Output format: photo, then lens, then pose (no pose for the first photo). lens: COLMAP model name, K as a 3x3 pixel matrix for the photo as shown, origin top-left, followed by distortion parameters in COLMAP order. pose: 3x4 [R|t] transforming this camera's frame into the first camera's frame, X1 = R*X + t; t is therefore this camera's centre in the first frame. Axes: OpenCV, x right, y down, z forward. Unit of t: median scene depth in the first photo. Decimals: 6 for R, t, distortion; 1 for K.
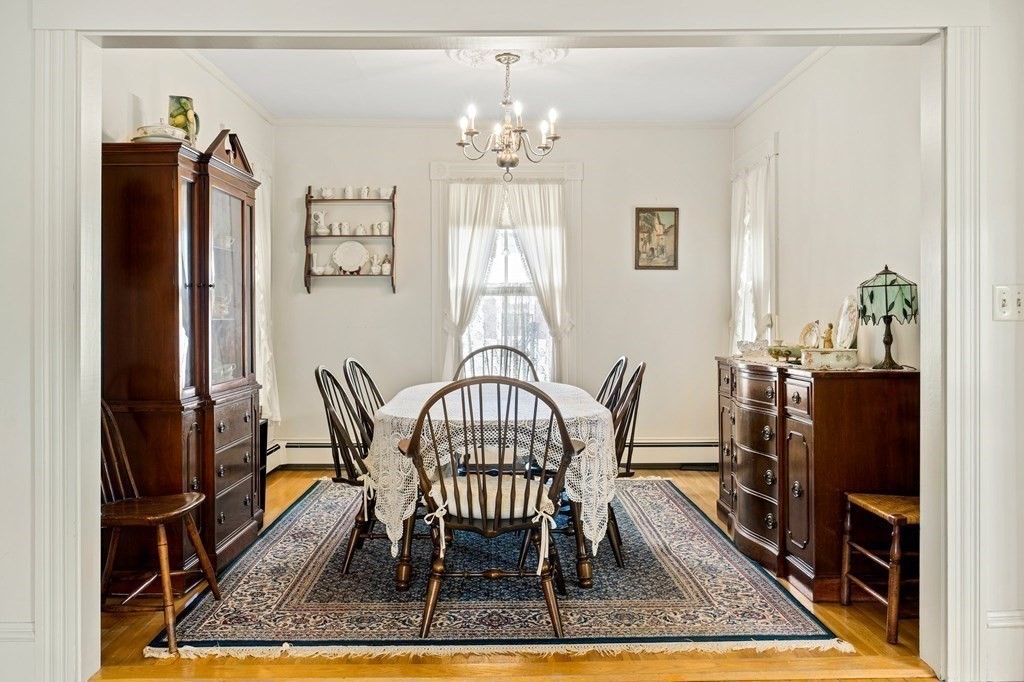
lens RADIAL K [[883.7, 0, 511.4], [0, 883.7, 341.0], [0, 0, 1]] dist [-0.015147, -0.005656]
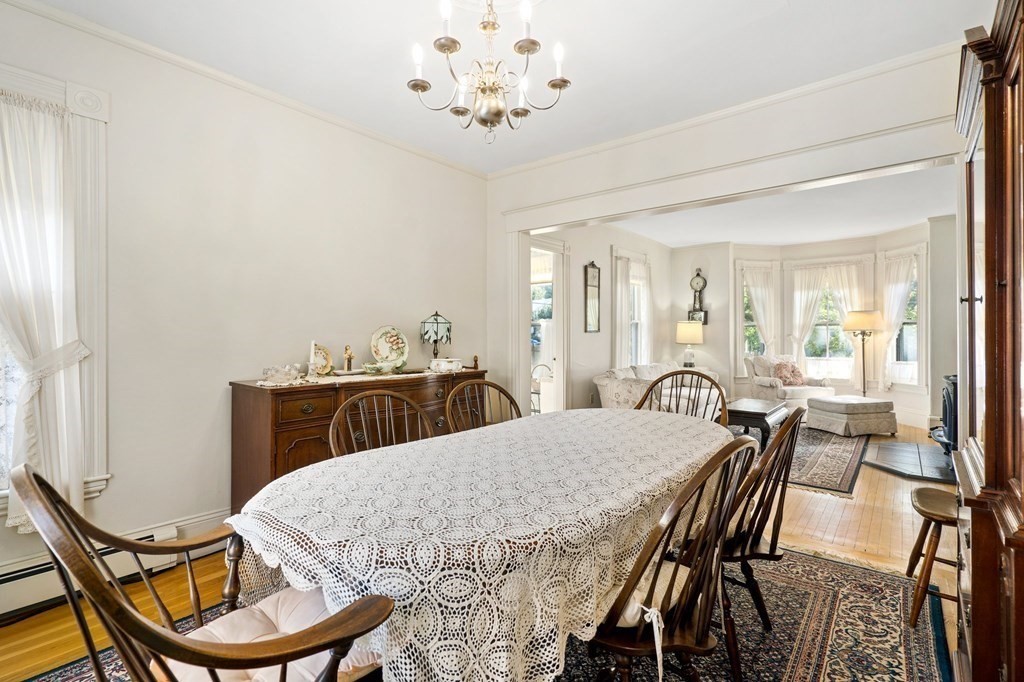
lens RADIAL K [[474.2, 0, 513.2], [0, 474.2, 338.9], [0, 0, 1]] dist [-0.011264, -0.000395]
pose [[-0.758111, 0.002671, 0.652120, -0.296928], [0.026692, 0.999281, 0.026936, -0.046564], [-0.651579, 0.037827, -0.757637, 1.476472]]
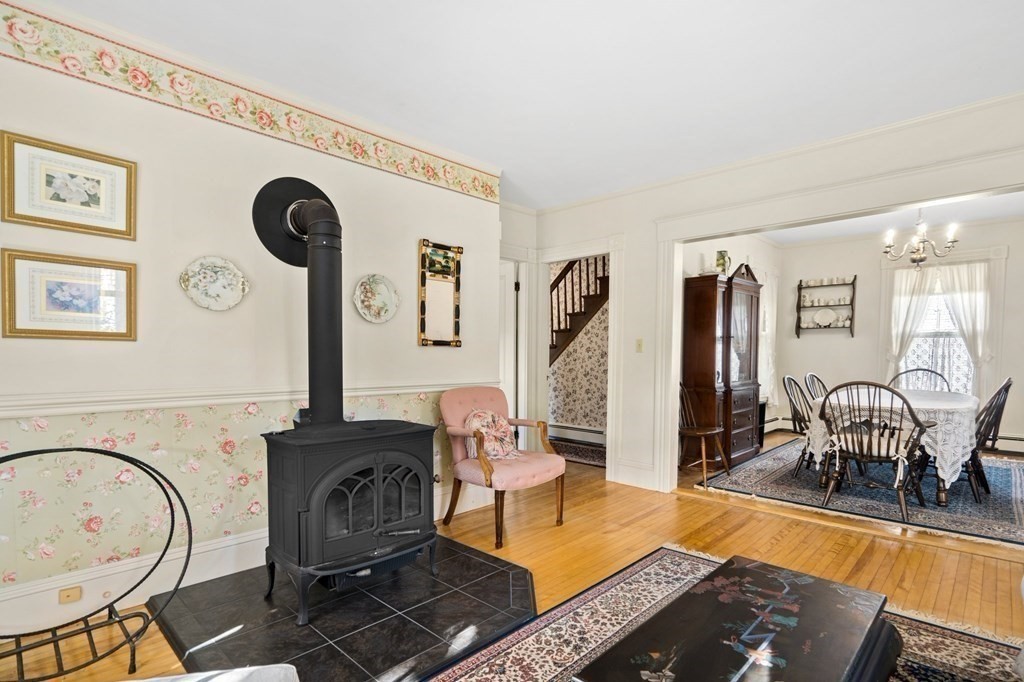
lens RADIAL K [[491.8, 0, 513.2], [0, 491.8, 350.3], [0, 0, 1]] dist [-0.000351, 0.000178]
pose [[0.695159, 0.000821, -0.718856, 0.170155], [-0.020514, 0.999615, -0.018696, 0.004819], [0.718564, 0.027744, 0.694908, -0.258528]]
